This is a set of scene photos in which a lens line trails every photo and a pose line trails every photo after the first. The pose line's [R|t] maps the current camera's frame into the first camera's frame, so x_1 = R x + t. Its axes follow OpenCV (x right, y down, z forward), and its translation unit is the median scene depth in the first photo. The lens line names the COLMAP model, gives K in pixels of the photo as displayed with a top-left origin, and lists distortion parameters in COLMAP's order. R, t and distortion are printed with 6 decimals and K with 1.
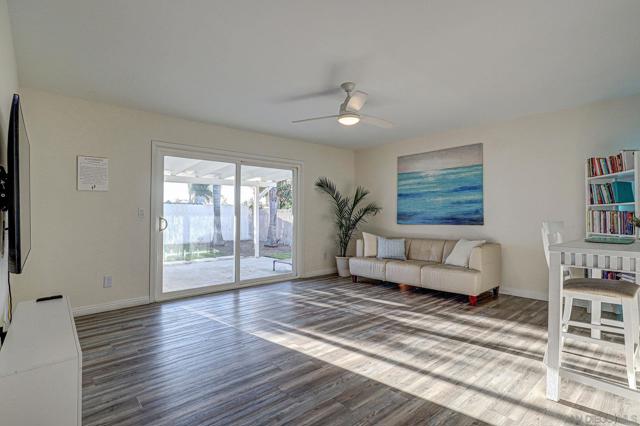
lens RADIAL K [[321.9, 0, 323.7], [0, 321.9, 209.8], [0, 0, 1]] dist [-0.032430, 0.000315]
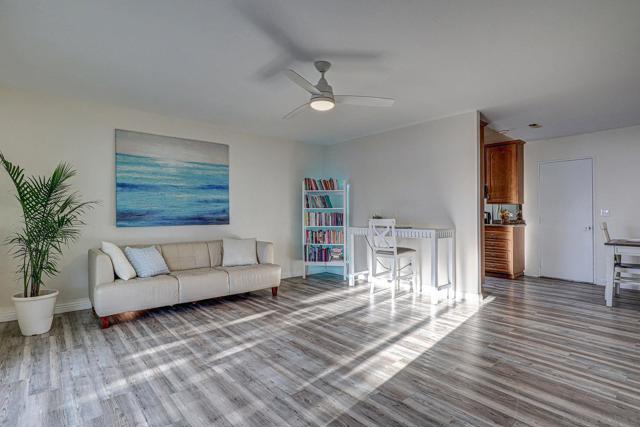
lens RADIAL K [[327.1, 0, 320.0], [0, 327.1, 213.5], [0, 0, 1]] dist [-0.020353, 0.000152]
pose [[0.017618, 0.007554, 0.999816, -0.555453], [-0.019574, 0.999782, -0.007209, 0.014879], [-0.999653, -0.019444, 0.017762, 0.681597]]
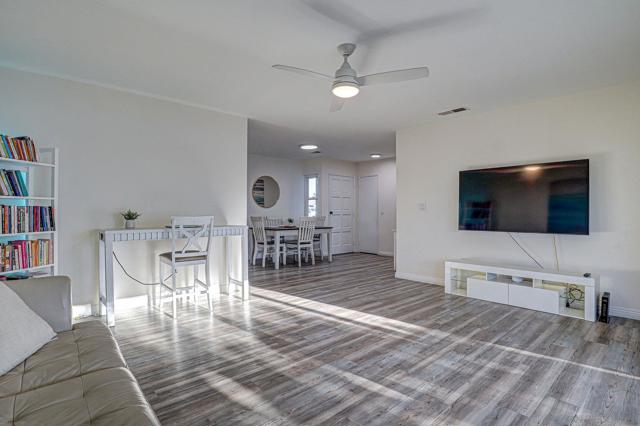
lens RADIAL K [[321.9, 0, 323.7], [0, 321.9, 209.8], [0, 0, 1]] dist [-0.032430, 0.000315]
pose [[-0.999976, 0.004553, -0.005221, 0.092540], [0.004697, 0.999599, -0.027926, 0.027760], [0.005091, -0.027950, -0.999596, 1.234126]]
